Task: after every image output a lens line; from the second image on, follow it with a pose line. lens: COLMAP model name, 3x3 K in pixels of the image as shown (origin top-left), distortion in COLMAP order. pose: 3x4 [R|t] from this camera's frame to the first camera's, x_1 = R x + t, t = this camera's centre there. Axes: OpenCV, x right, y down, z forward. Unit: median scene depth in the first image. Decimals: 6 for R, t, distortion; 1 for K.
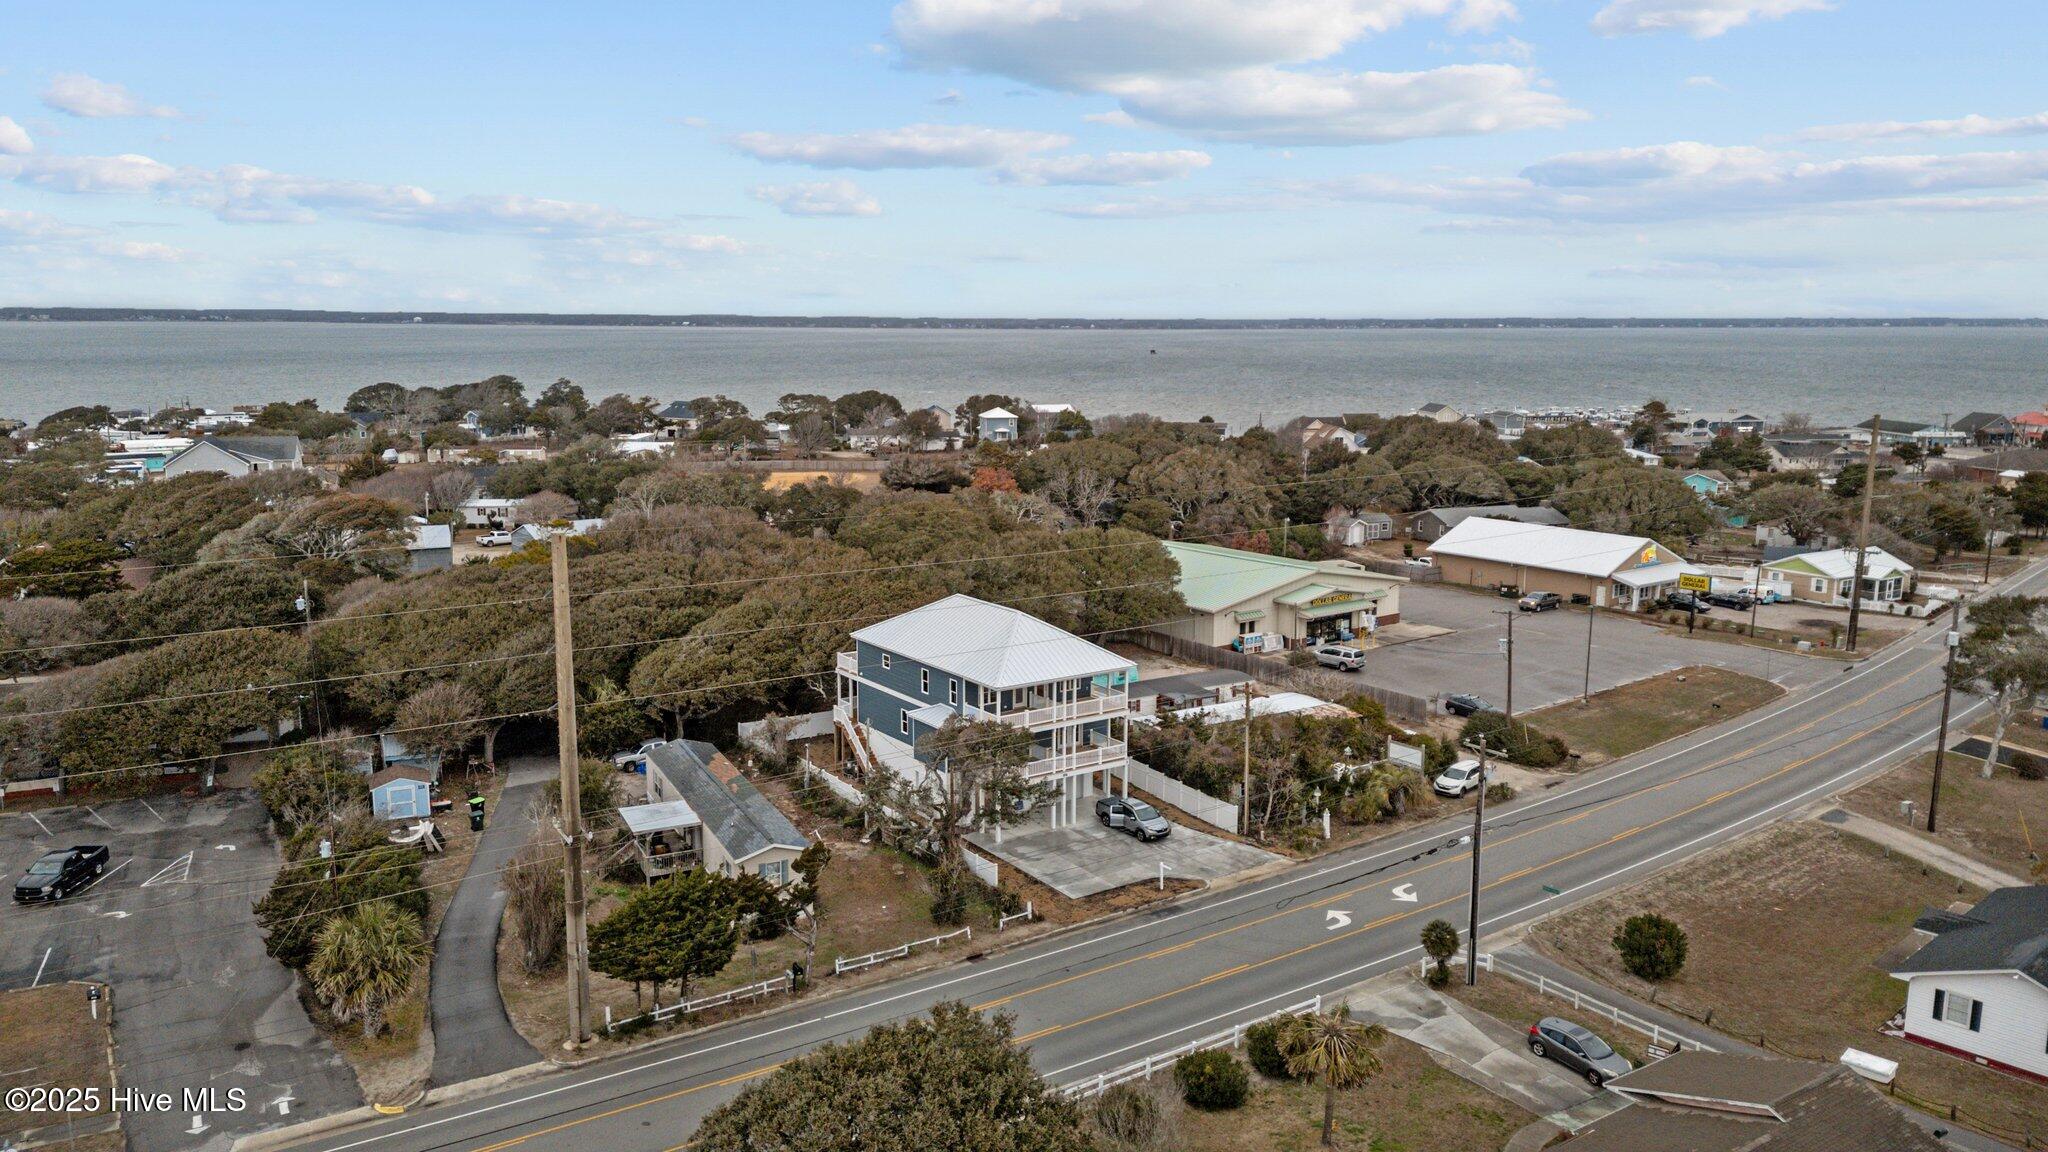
lens RADIAL K [[1472.4, 0, 1029.6], [0, 1472.4, 595.7], [0, 0, 1]] dist [0.114091, -0.132506]
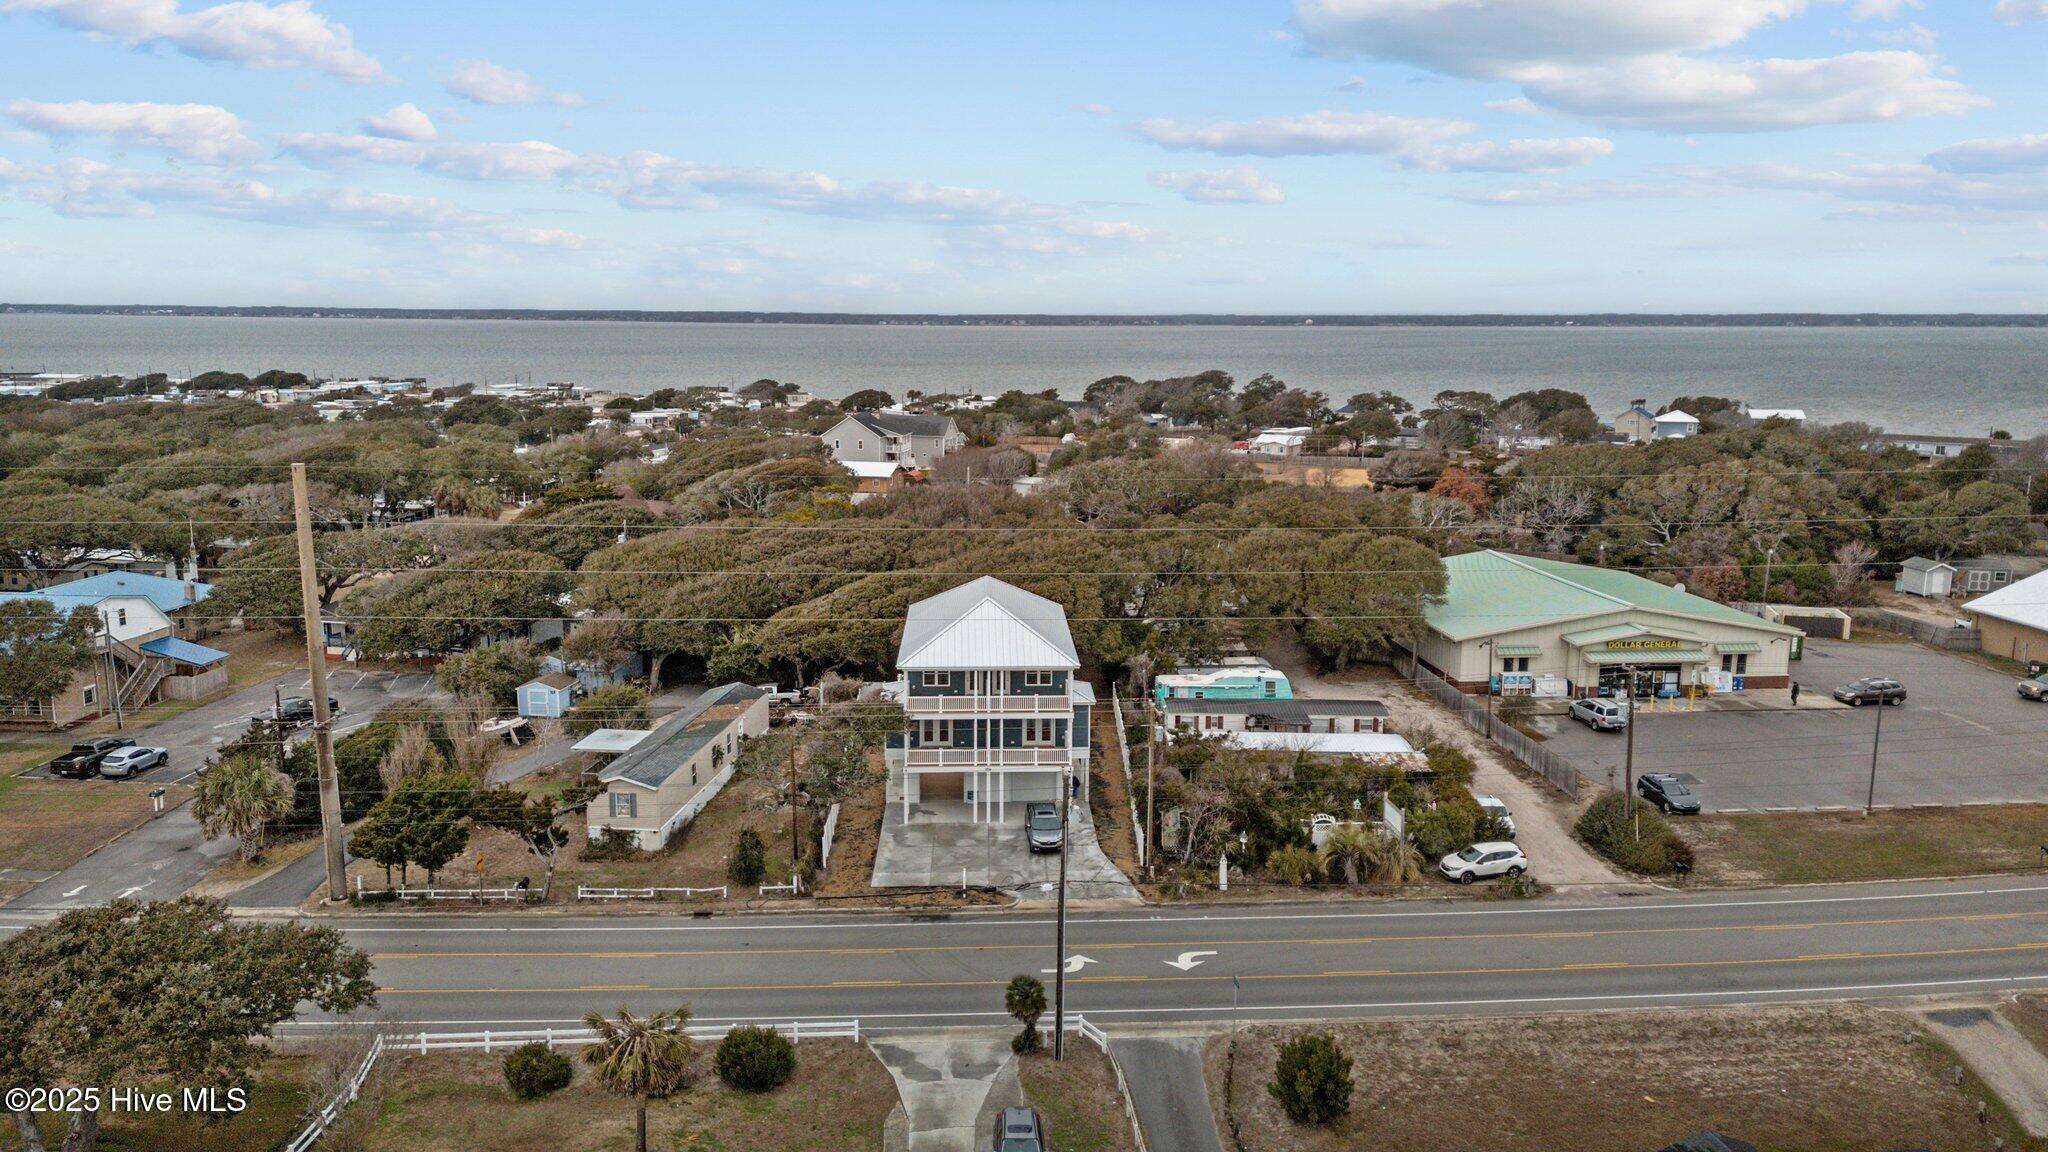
lens RADIAL K [[1481.7, 0, 1042.0], [0, 1481.7, 572.4], [0, 0, 1]] dist [0.104060, -0.129445]
pose [[0.839838, 0.091283, -0.535106, 0.372954], [-0.100343, 0.994878, 0.012229, -0.014027], [0.533482, 0.043424, 0.844696, 0.133316]]
